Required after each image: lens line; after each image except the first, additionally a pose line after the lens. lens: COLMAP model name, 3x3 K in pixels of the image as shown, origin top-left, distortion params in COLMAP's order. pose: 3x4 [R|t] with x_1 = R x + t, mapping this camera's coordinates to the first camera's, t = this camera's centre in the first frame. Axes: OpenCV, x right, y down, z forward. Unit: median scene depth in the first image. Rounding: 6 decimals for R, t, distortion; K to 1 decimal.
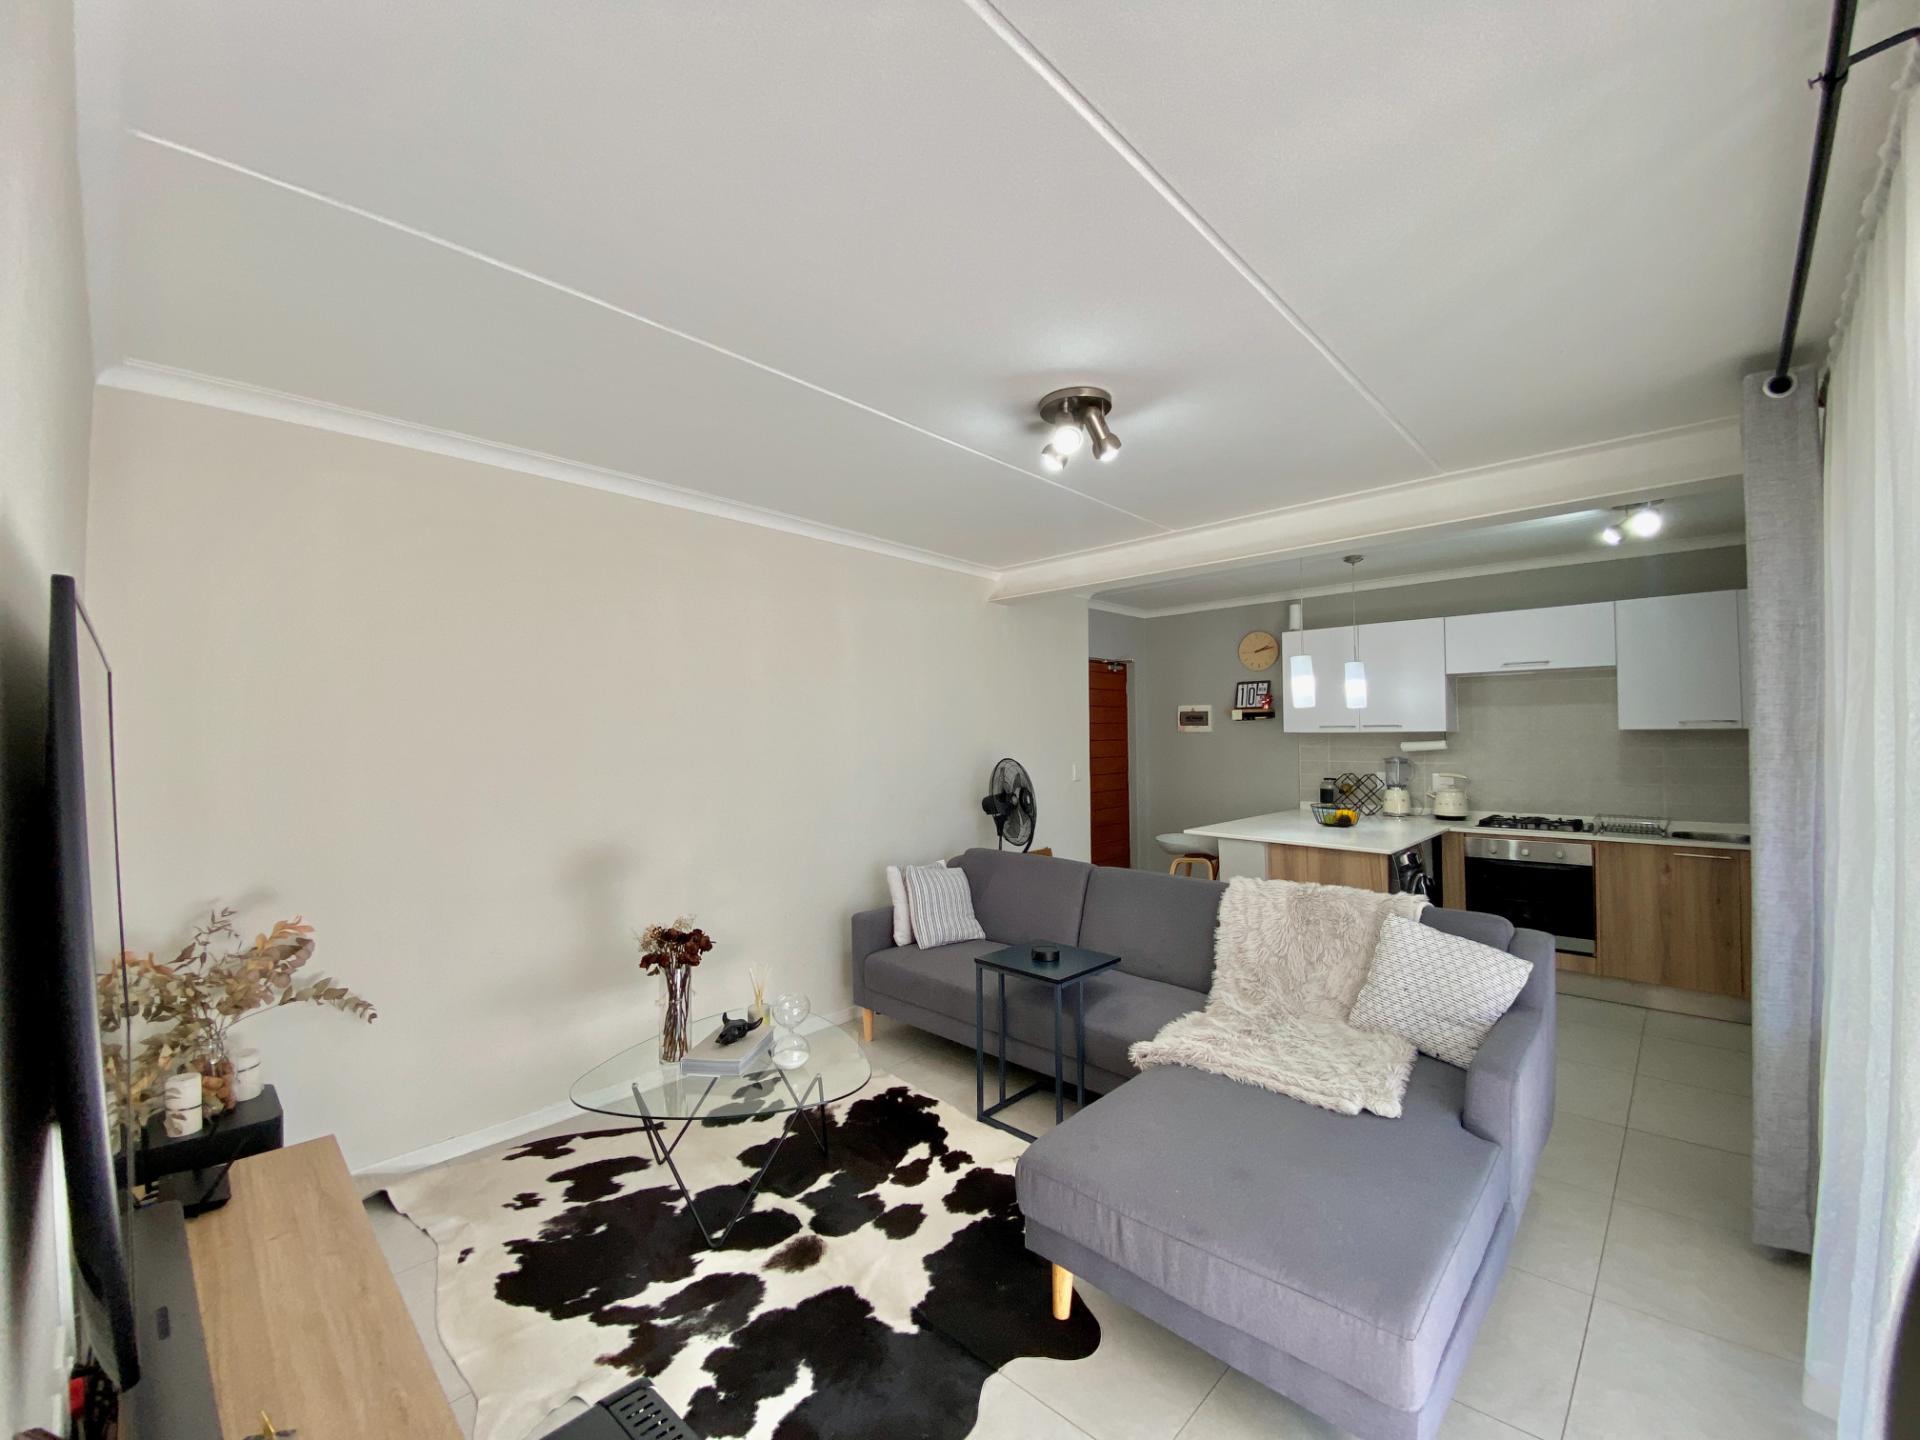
lens RADIAL K [[784.0, 0, 928.1], [0, 784.0, 711.0], [0, 0, 1]] dist [0.000017, -0.019981]
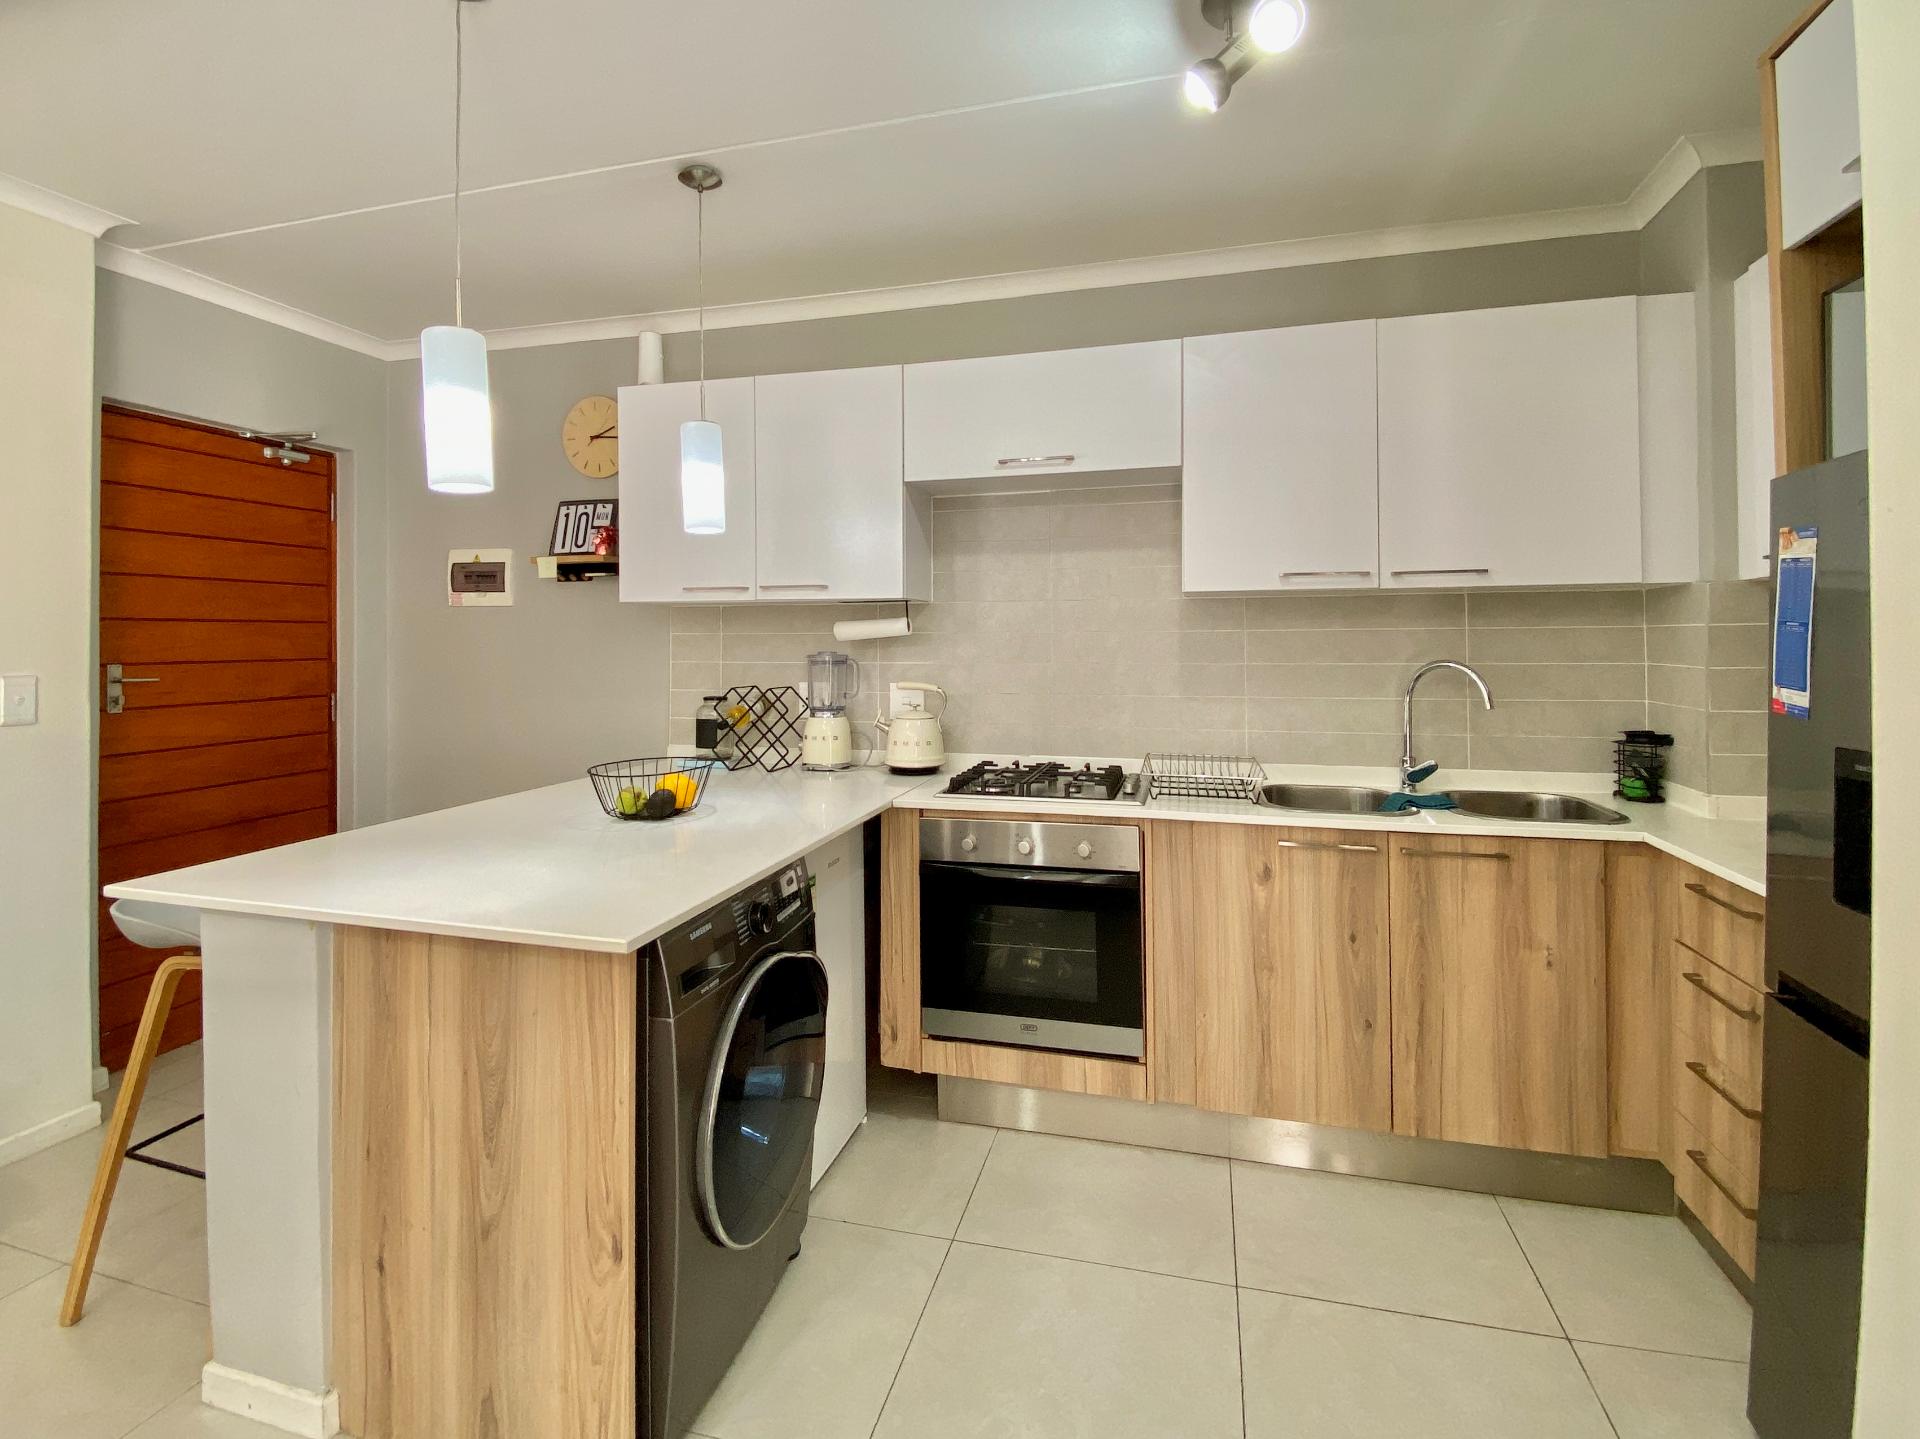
lens RADIAL K [[899.8, 0, 961.1], [0, 899.8, 647.4], [0, 0, 1]] dist [-0.025462, -0.000333]
pose [[0.857656, -0.001523, 0.514221, 0.395914], [-0.017822, 0.999307, 0.032684, 0.037453], [-0.513915, -0.037196, 0.857035, 0.485795]]
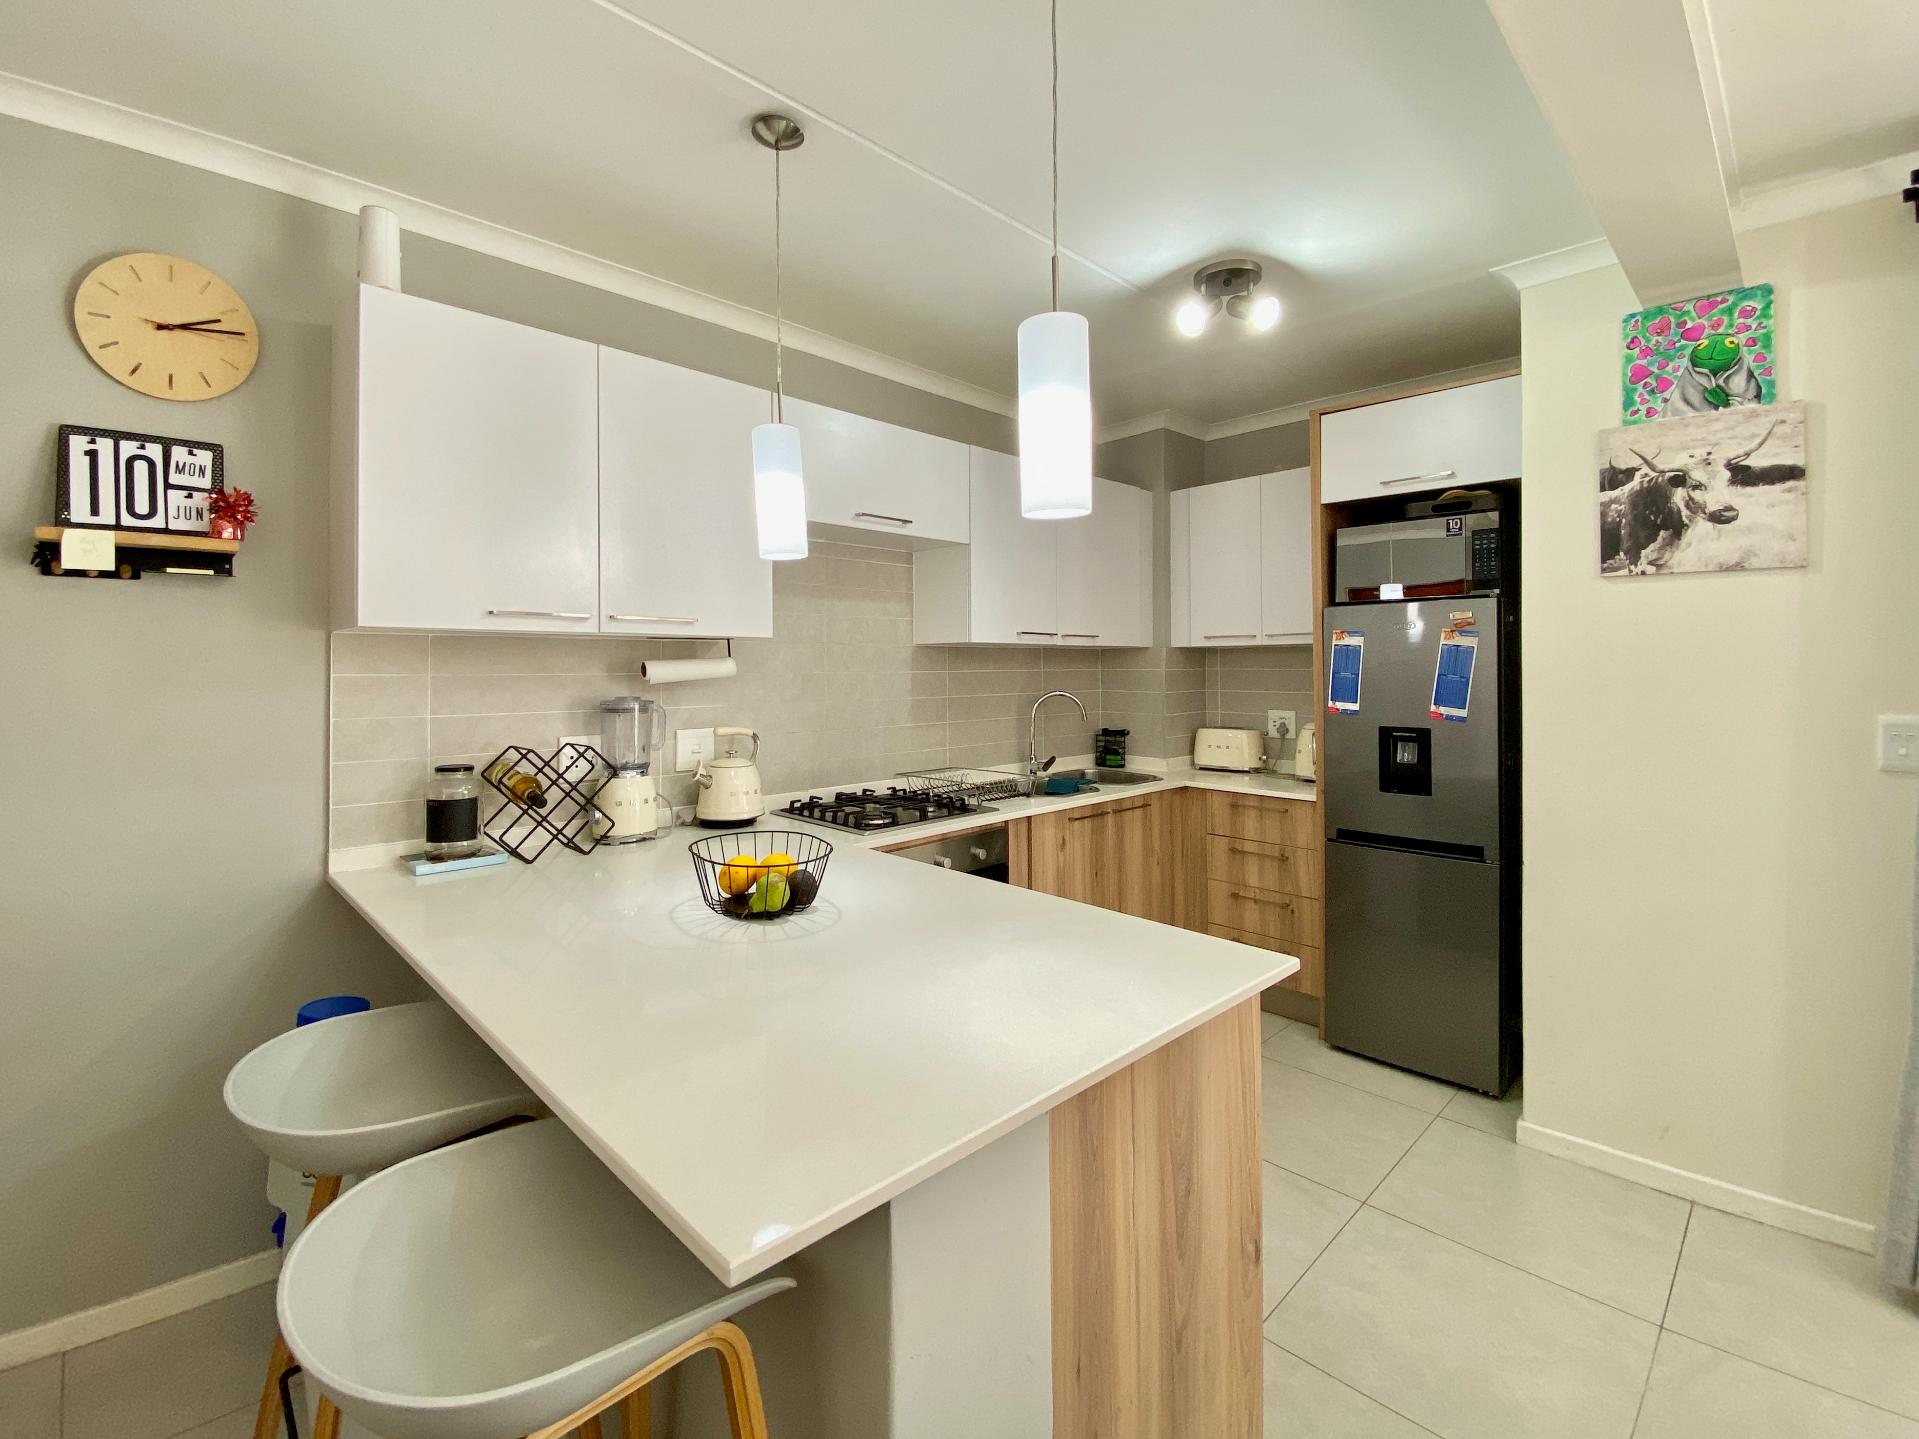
lens RADIAL K [[817.8, 0, 932.2], [0, 817.8, 673.9], [0, 0, 1]] dist [0.000548, -0.023116]
pose [[0.005468, -0.002111, 0.999983, 0.173256], [-0.030123, 0.999544, 0.002275, 0.042701], [-0.999531, -0.030135, 0.005402, 0.876628]]
